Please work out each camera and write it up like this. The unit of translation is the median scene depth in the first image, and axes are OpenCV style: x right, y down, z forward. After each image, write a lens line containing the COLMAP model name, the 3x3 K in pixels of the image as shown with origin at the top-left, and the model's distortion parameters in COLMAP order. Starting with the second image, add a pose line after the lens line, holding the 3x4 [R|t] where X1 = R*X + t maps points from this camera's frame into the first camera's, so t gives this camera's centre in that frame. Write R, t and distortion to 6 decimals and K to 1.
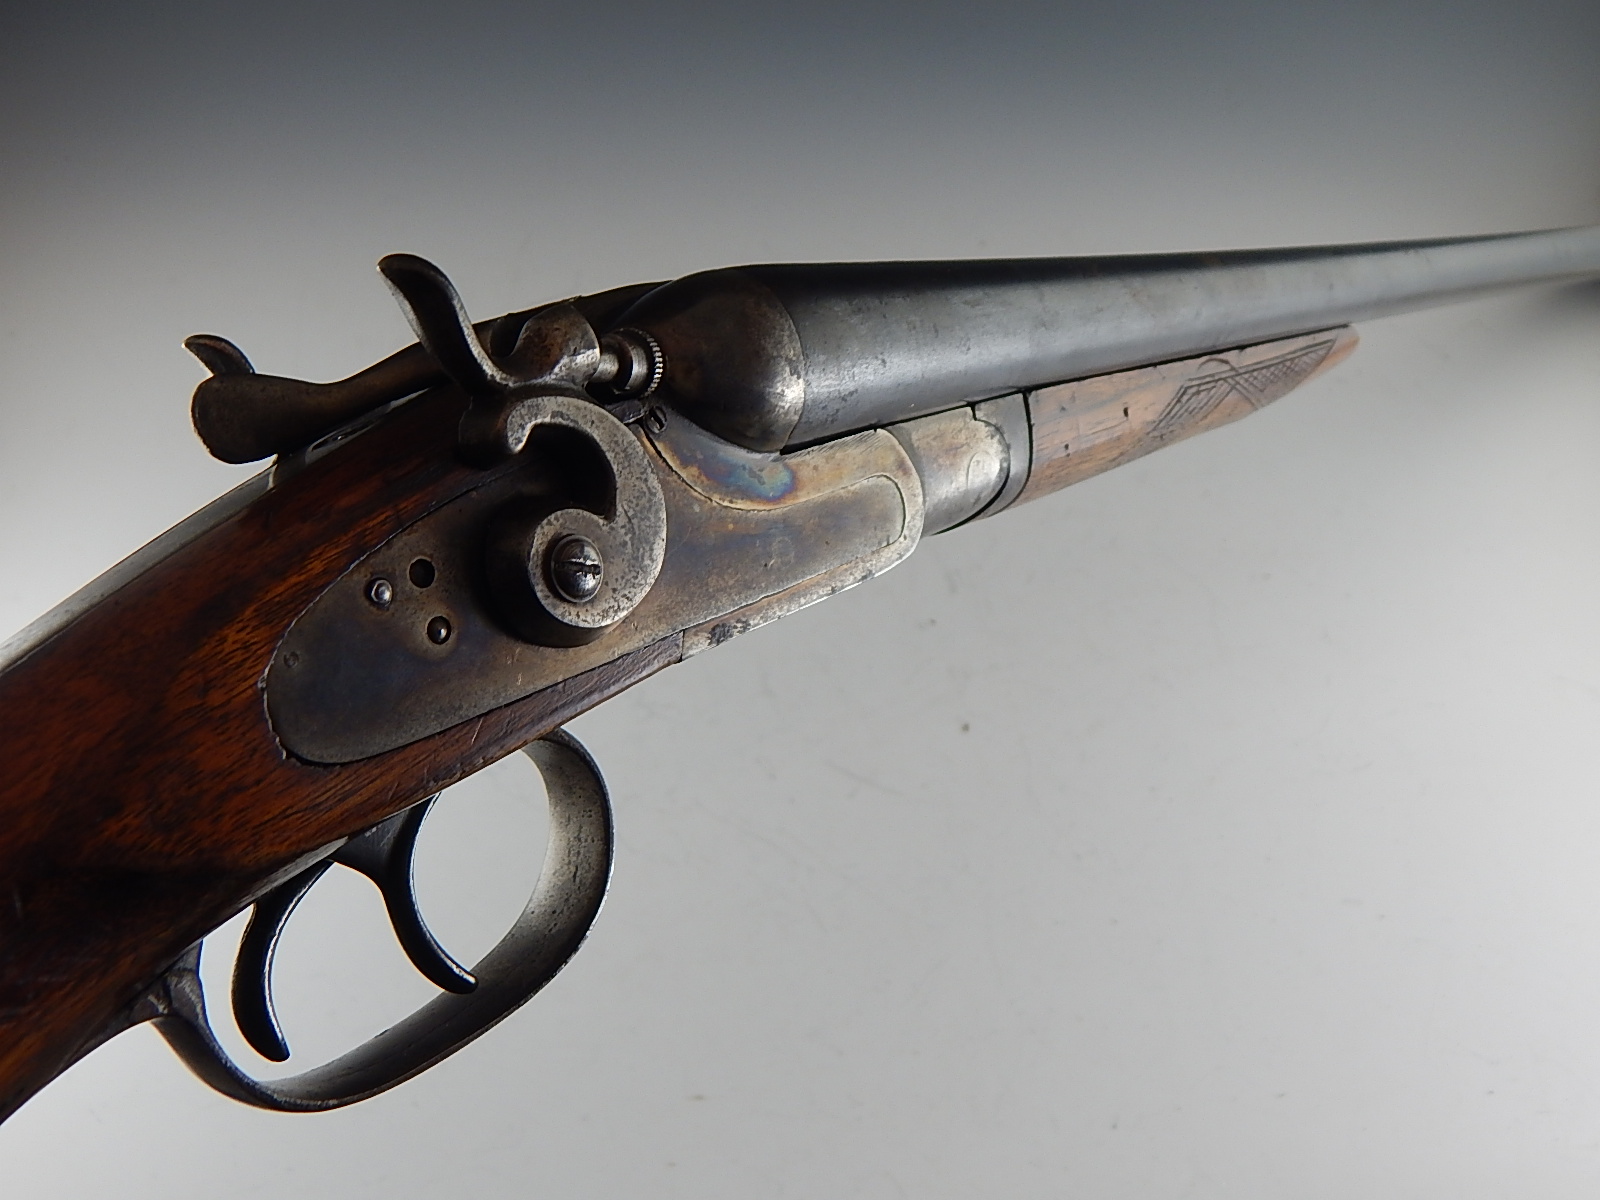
lens RADIAL K [[1571.5, 0, 800.0], [0, 1571.5, 600.0], [0, 0, 1]] dist [0.047671, -0.145132]
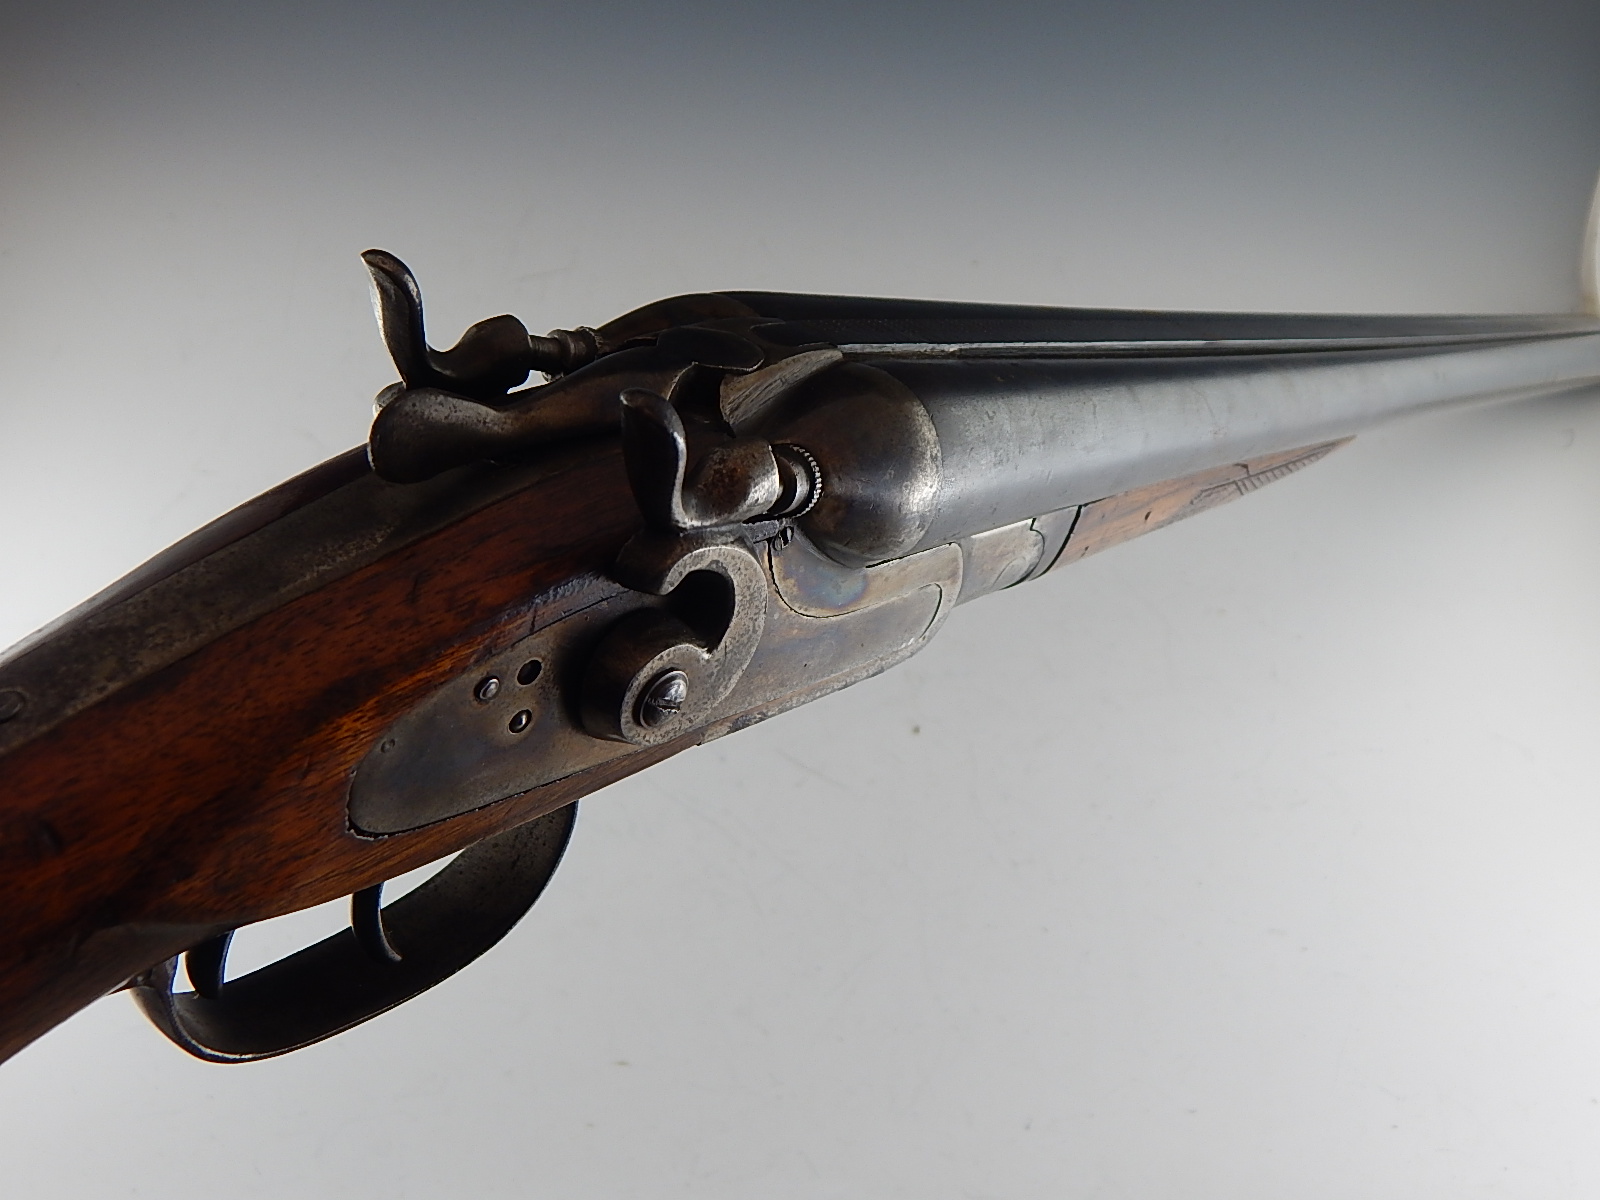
lens RADIAL K [[1571.5, 0, 800.0], [0, 1571.5, 600.0], [0, 0, 1]] dist [0.047671, -0.145132]
pose [[0.888884, 0.409663, 0.205087, -0.321067], [-0.451559, 0.858997, 0.241286, -0.386983], [-0.077323, -0.307084, 0.948536, 0.055969]]
